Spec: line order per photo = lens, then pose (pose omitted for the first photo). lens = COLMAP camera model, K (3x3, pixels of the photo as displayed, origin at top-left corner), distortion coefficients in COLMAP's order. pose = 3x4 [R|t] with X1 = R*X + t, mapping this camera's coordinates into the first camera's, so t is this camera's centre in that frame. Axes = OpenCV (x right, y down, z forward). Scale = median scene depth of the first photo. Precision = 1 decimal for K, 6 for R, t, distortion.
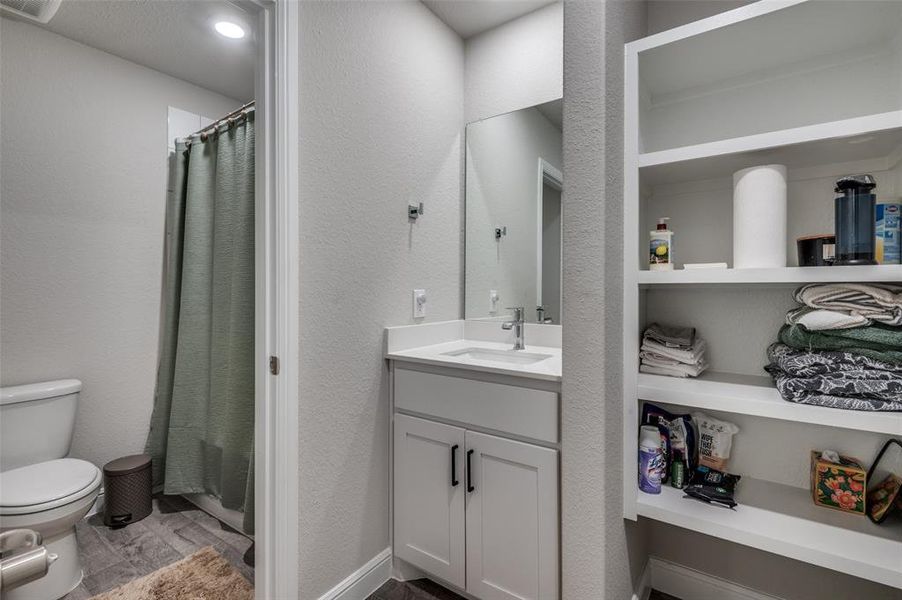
lens RADIAL K [[409.0, 0, 452.8], [0, 409.0, 291.3], [0, 0, 1]] dist [-0.001080, -0.004182]
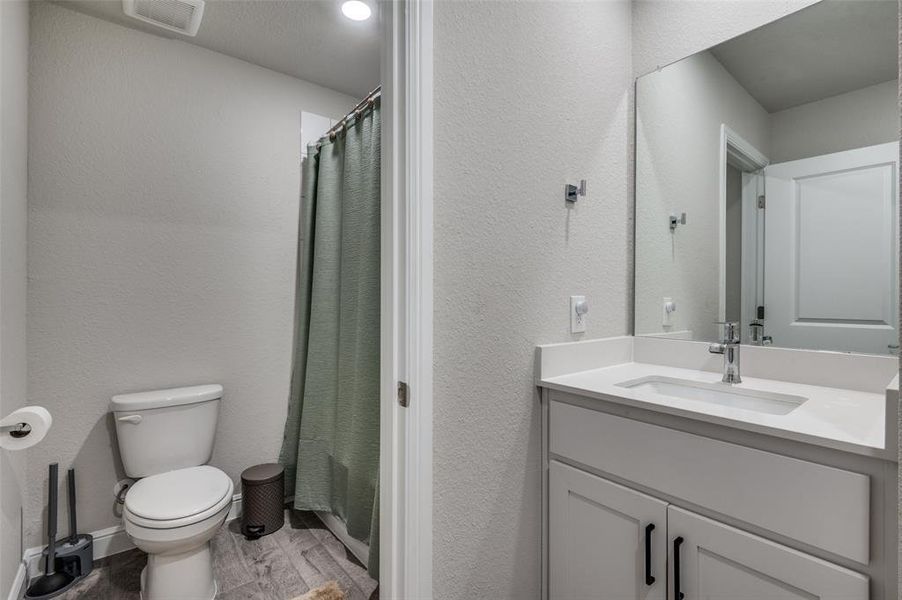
lens RADIAL K [[409.0, 0, 454.6], [0, 409.0, 298.4], [0, 0, 1]] dist [-0.001080, -0.004182]
pose [[0.962317, 0.000834, -0.271927, -0.093173], [-0.001838, 0.999992, -0.003439, 0.003584], [0.271922, 0.003809, 0.962312, 0.197647]]
